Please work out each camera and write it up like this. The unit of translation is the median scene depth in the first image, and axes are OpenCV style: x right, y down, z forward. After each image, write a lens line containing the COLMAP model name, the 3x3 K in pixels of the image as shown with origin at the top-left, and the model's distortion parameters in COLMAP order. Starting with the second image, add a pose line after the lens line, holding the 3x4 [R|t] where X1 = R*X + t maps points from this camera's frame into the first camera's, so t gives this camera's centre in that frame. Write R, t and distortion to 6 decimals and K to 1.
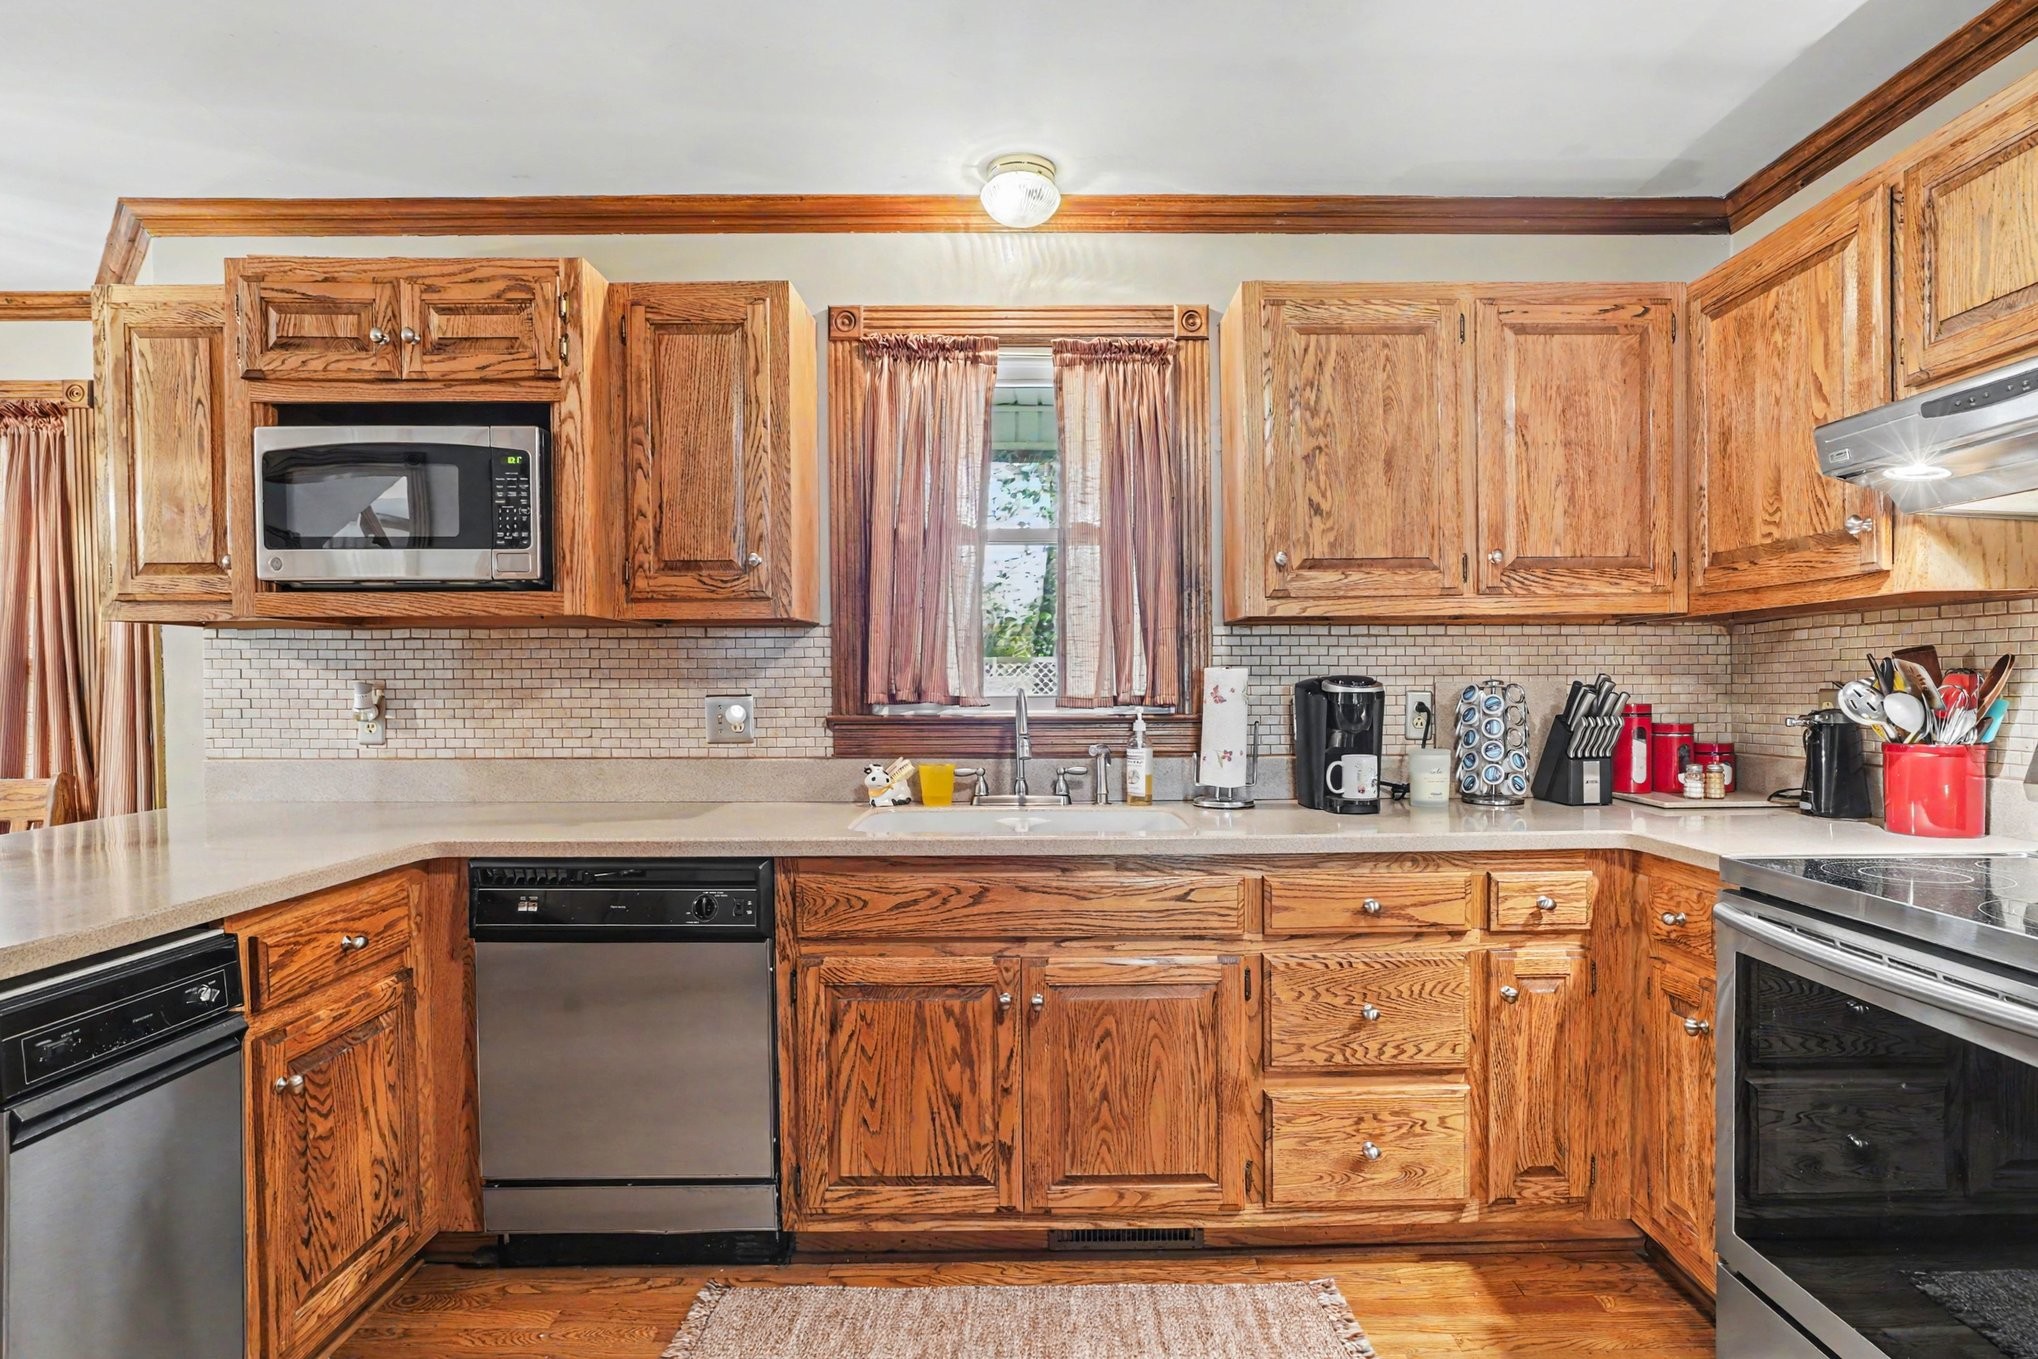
lens RADIAL K [[1046.7, 0, 1039.5], [0, 1046.7, 696.0], [0, 0, 1]] dist [-0.021409, 0.008966]
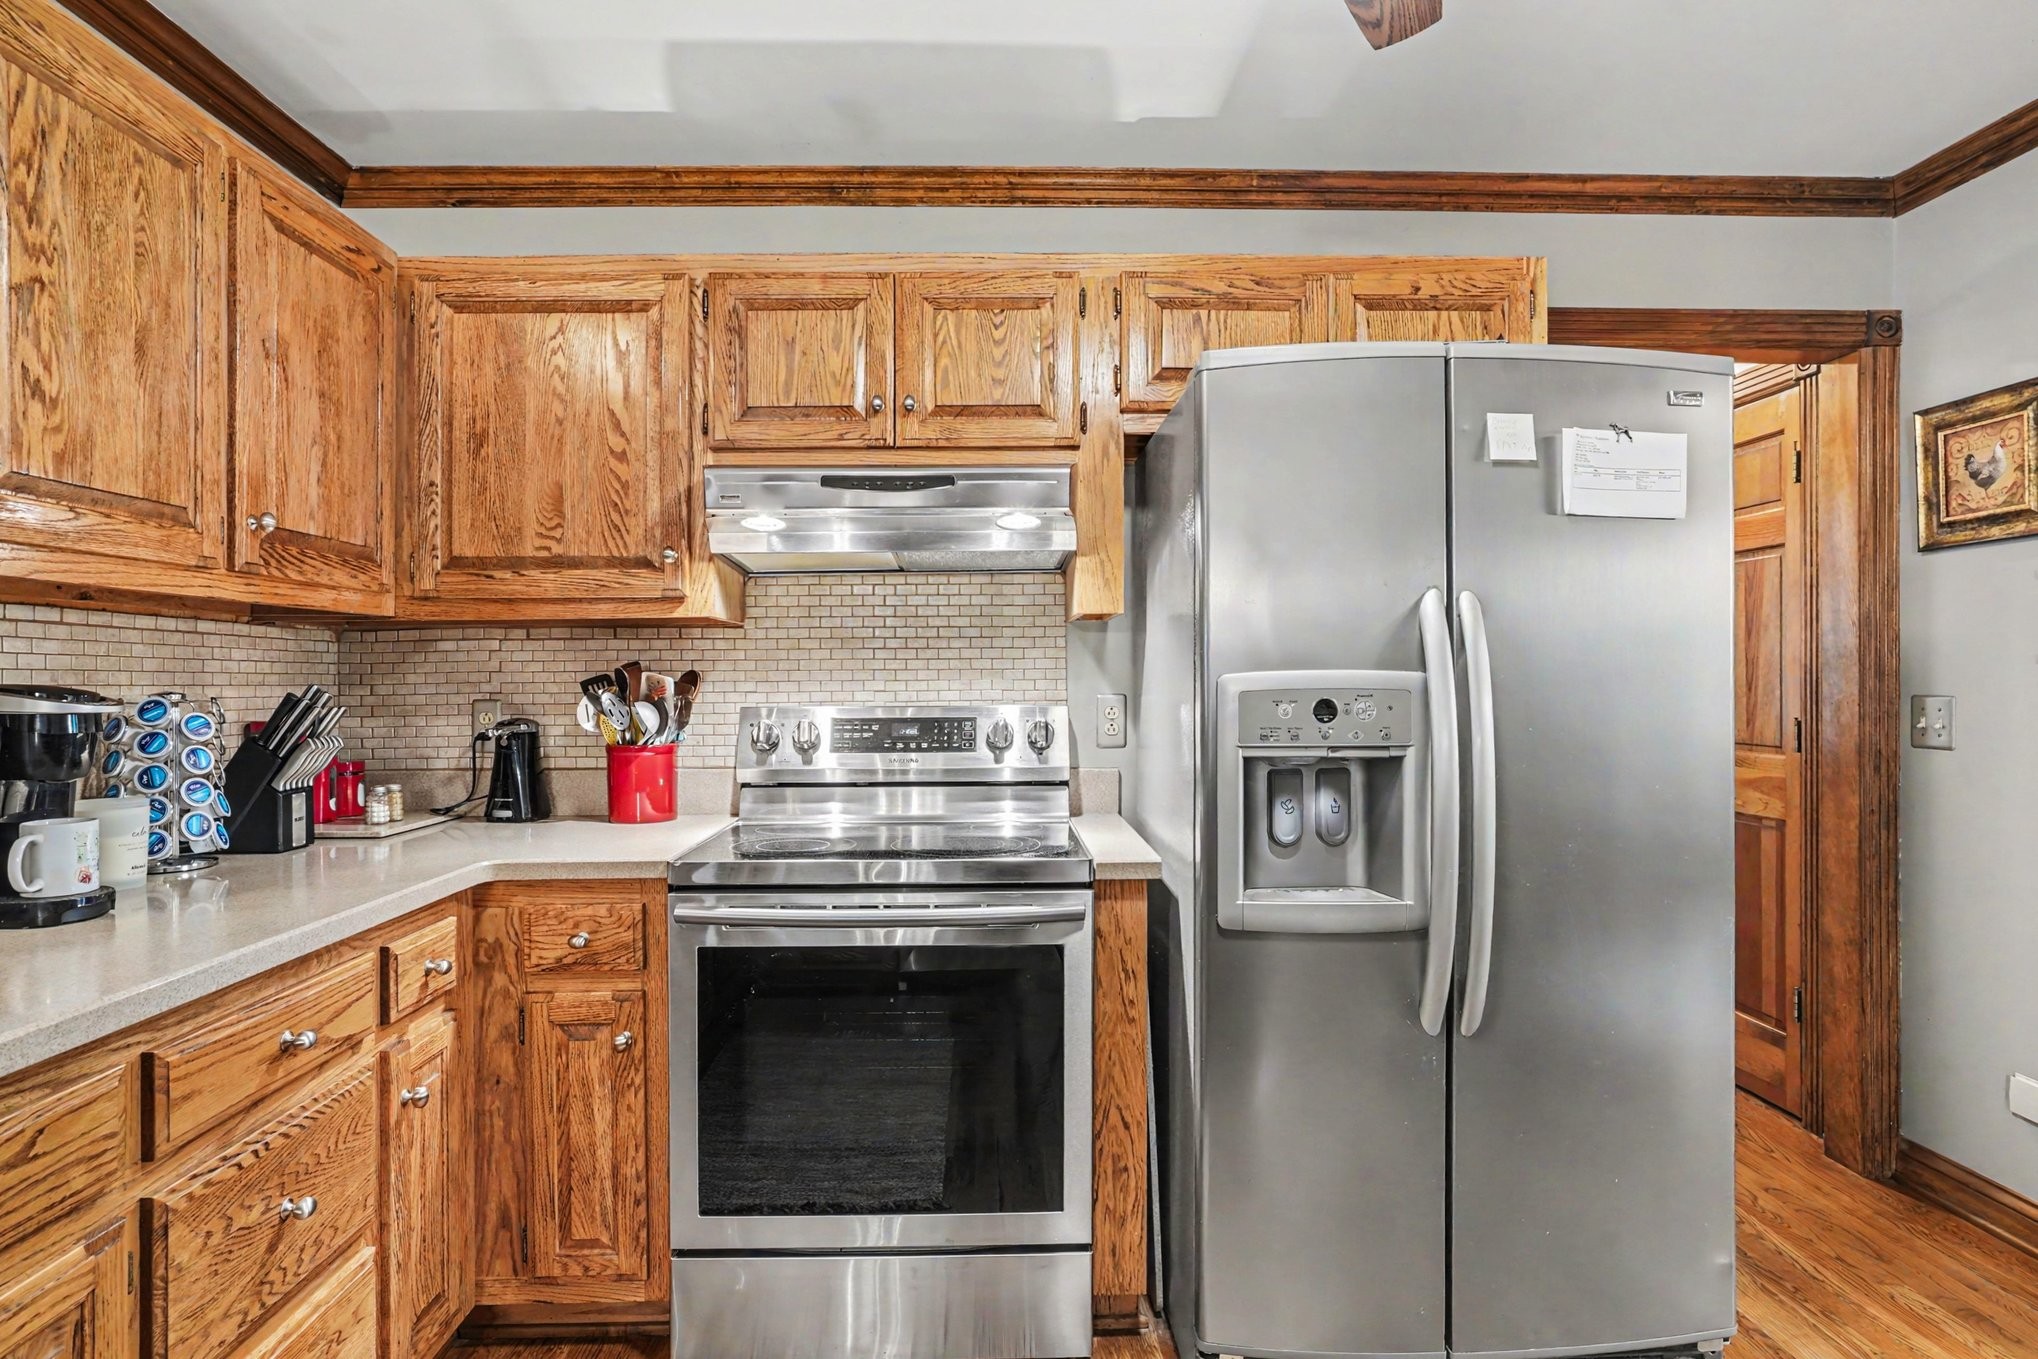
lens RADIAL K [[1046.7, 0, 1019.3], [0, 1046.7, 667.0], [0, 0, 1]] dist [-0.021409, 0.008966]
pose [[0.003163, 0.021421, 0.999766, -0.311705], [0.020150, 0.999566, -0.021480, -0.007016], [-0.999792, 0.020213, 0.002730, 0.519196]]
